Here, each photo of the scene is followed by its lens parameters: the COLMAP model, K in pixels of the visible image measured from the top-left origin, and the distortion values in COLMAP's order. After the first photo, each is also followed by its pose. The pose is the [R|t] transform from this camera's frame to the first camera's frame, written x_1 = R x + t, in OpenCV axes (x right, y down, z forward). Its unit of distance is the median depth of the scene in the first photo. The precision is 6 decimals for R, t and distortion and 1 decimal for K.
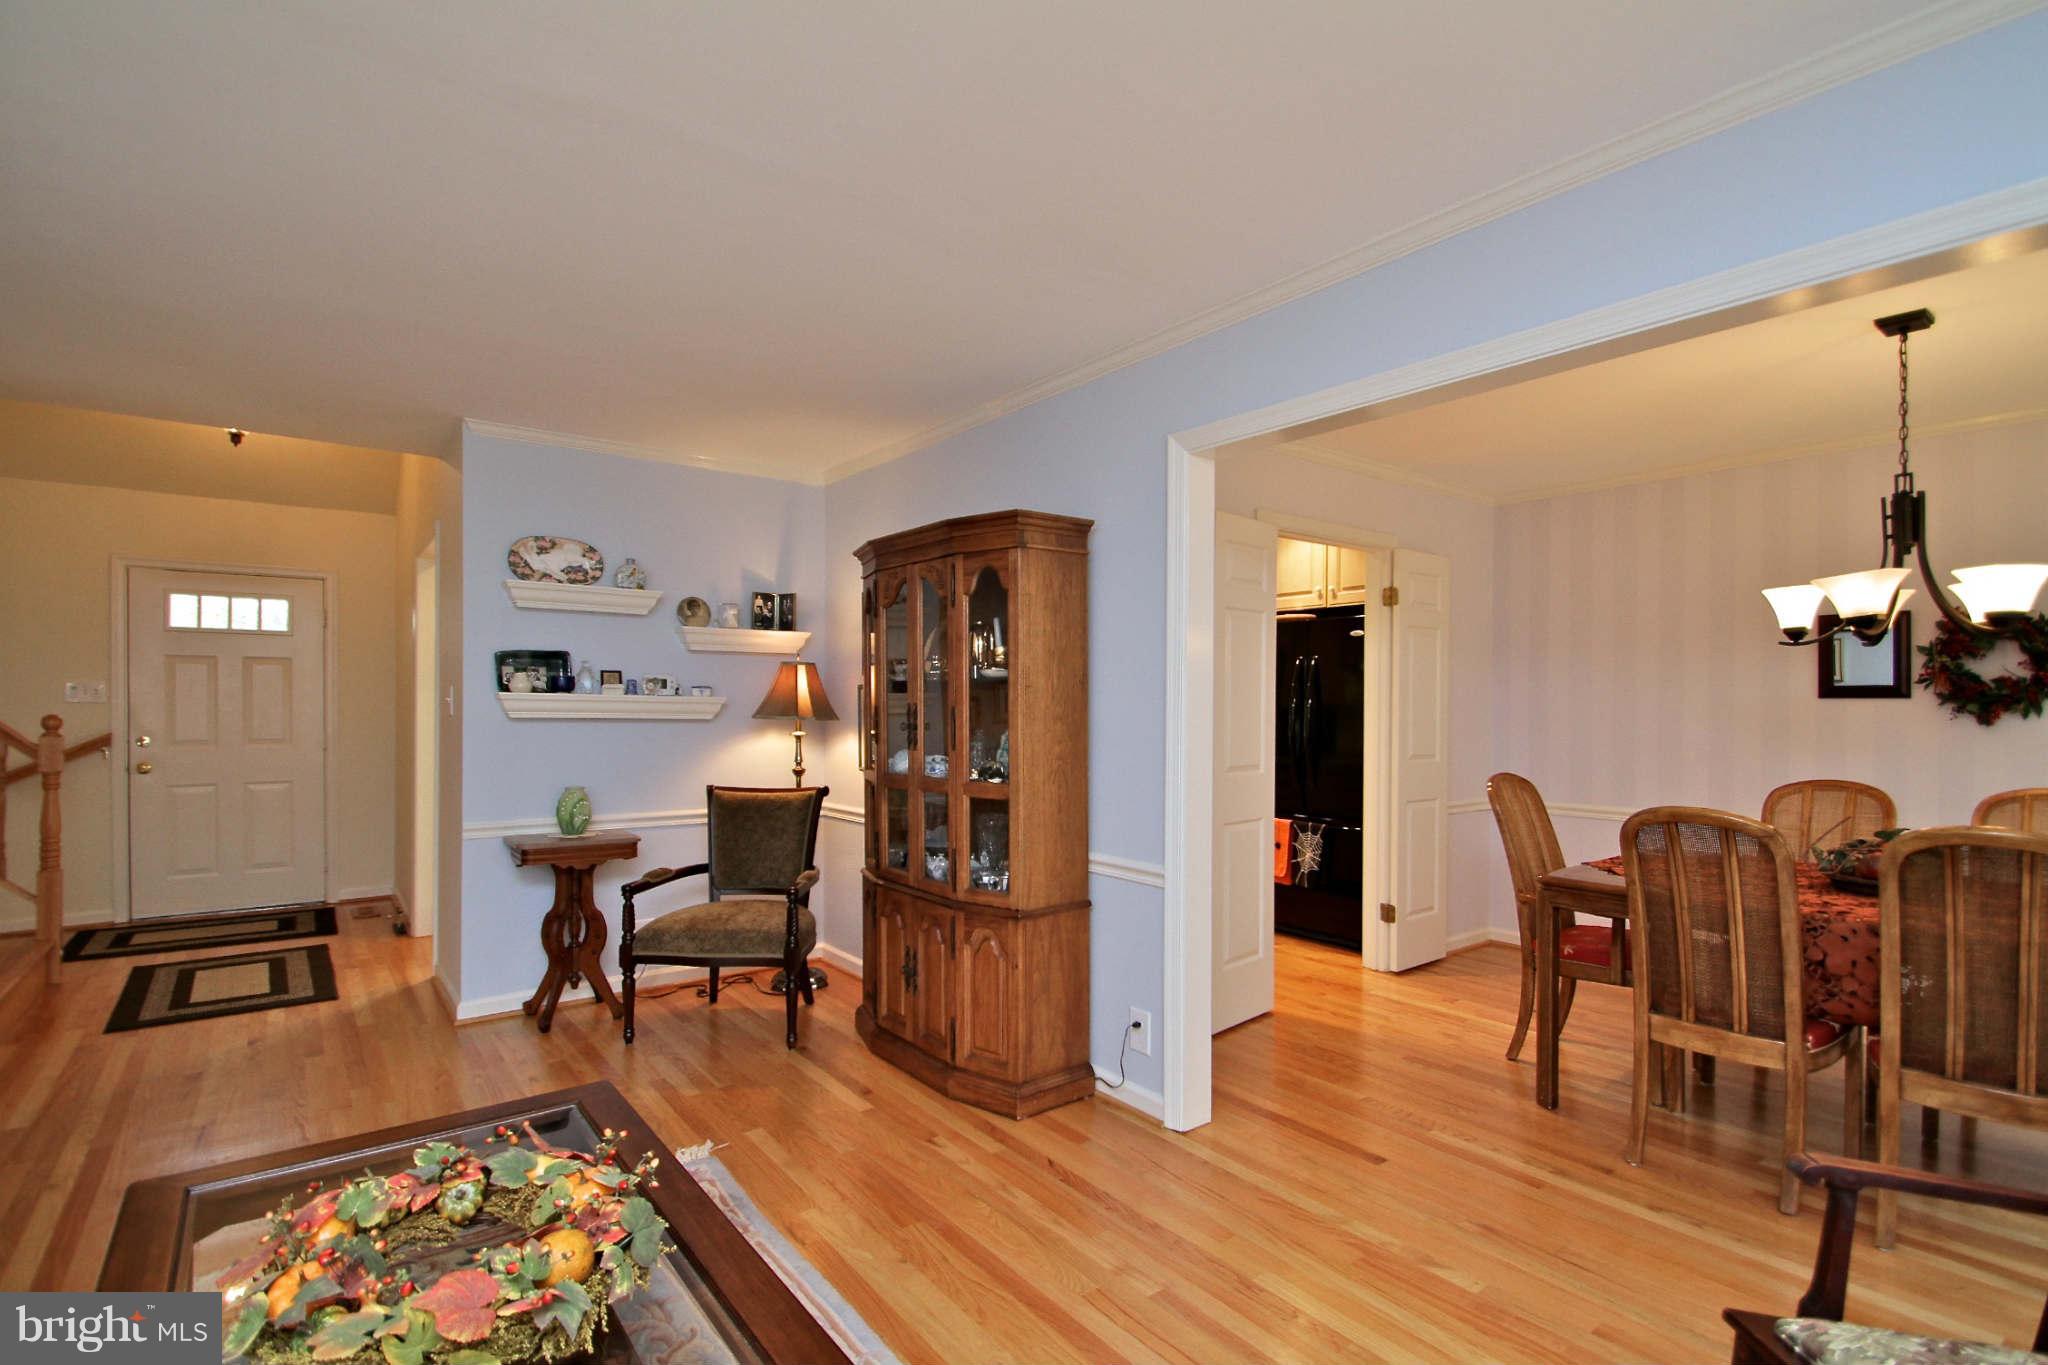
lens RADIAL K [[977.2, 0, 1028.0], [0, 977.2, 685.7], [0, 0, 1]] dist [-0.005616, -0.001468]
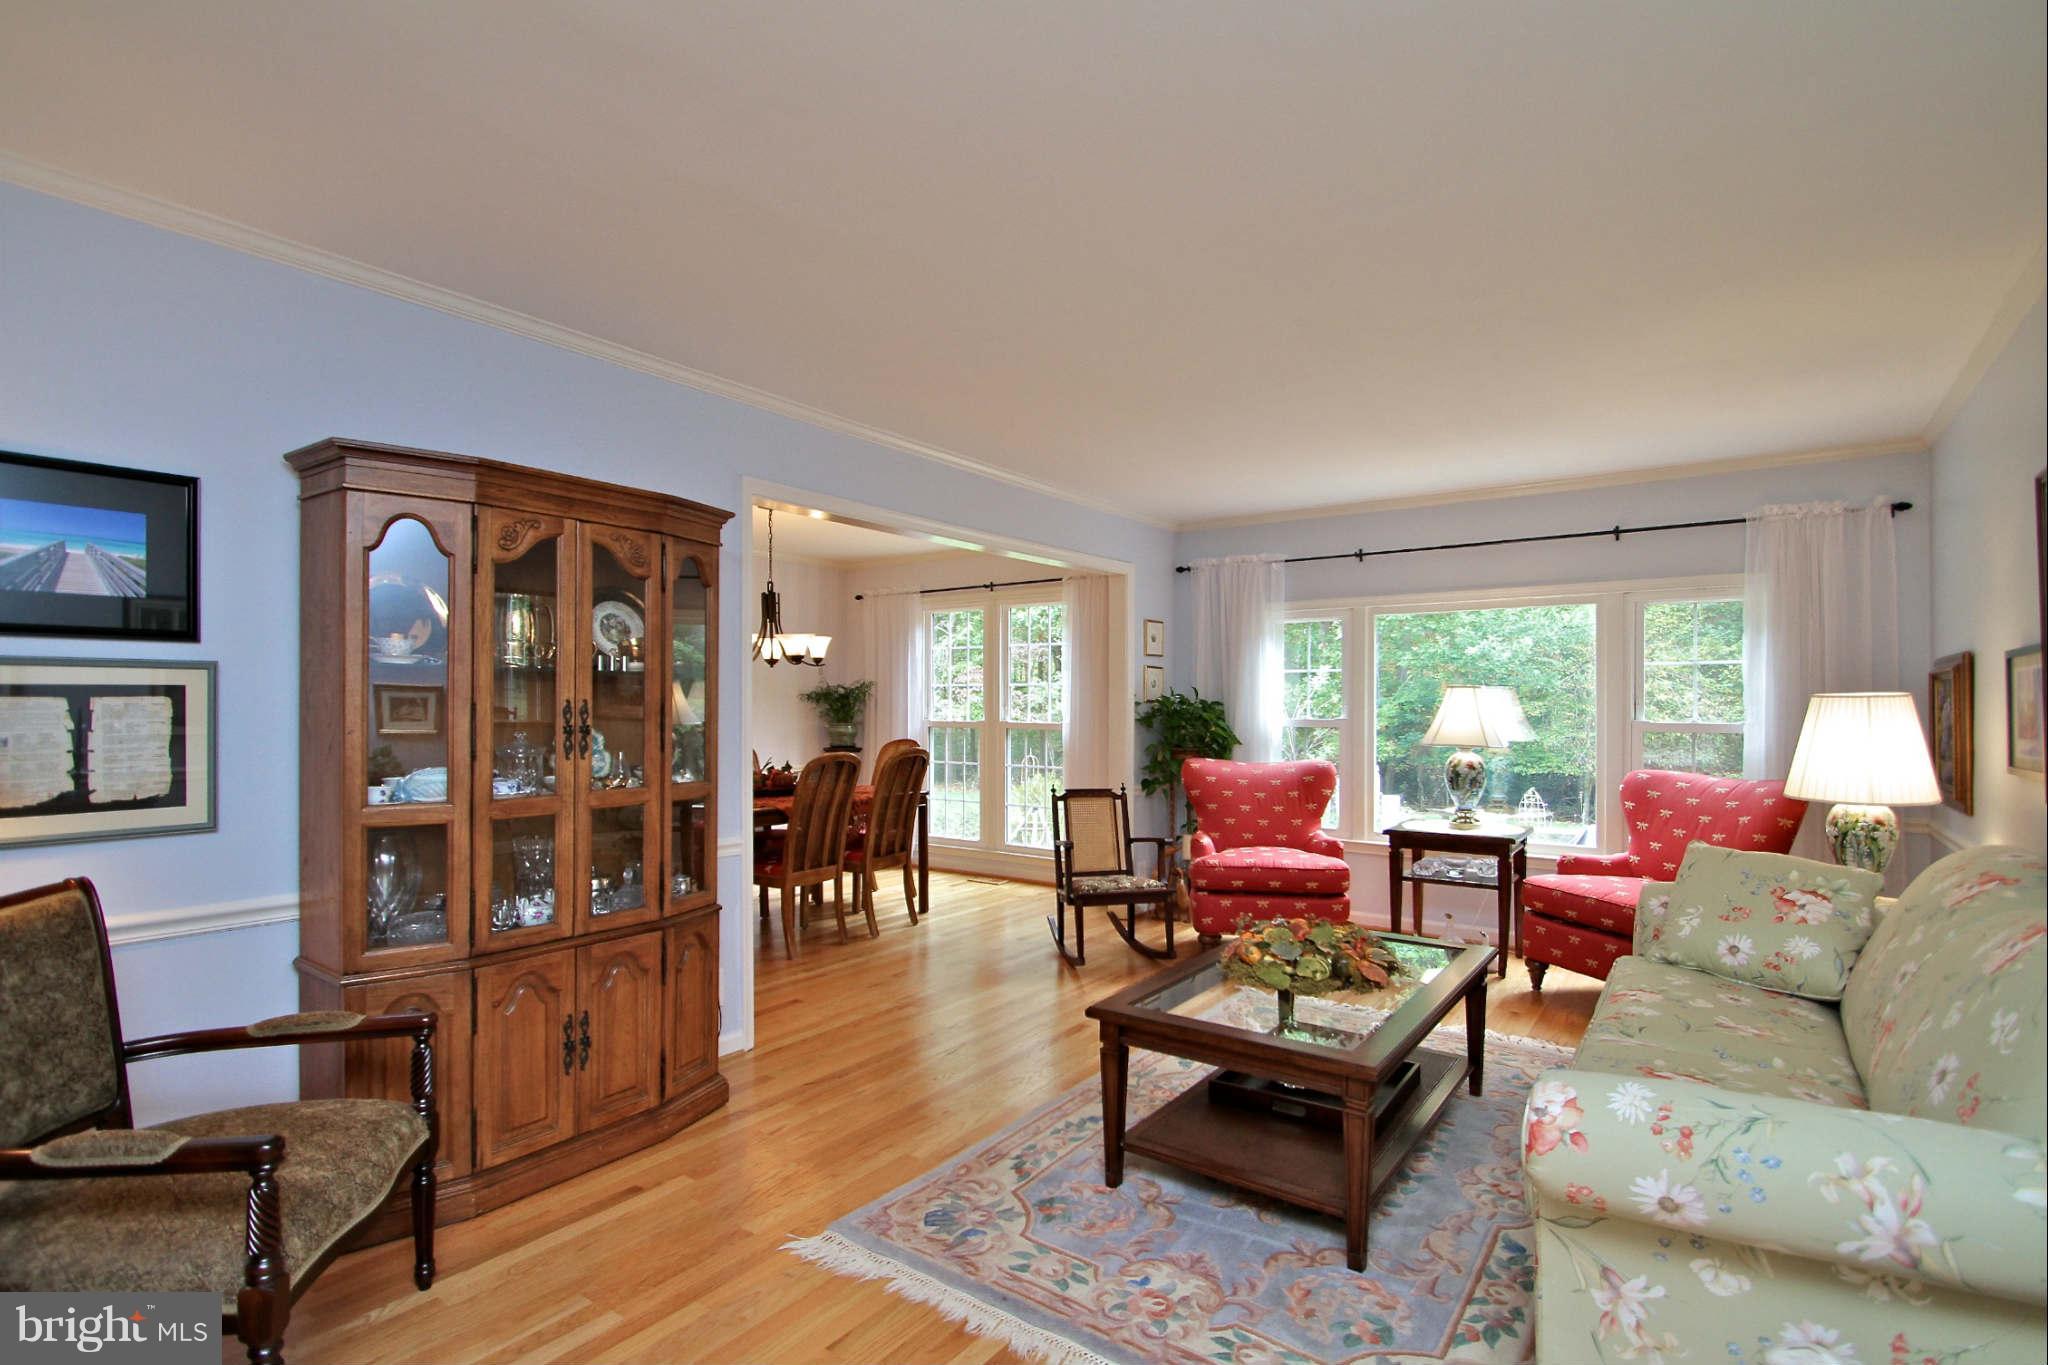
lens RADIAL K [[977.2, 0, 1024.2], [0, 977.2, 683.3], [0, 0, 1]] dist [-0.005616, -0.001468]
pose [[-0.264382, 0.019296, 0.964225, -1.010077], [0.006151, 0.999813, -0.018322, 0.022220], [-0.964398, 0.001086, -0.264451, 0.895222]]
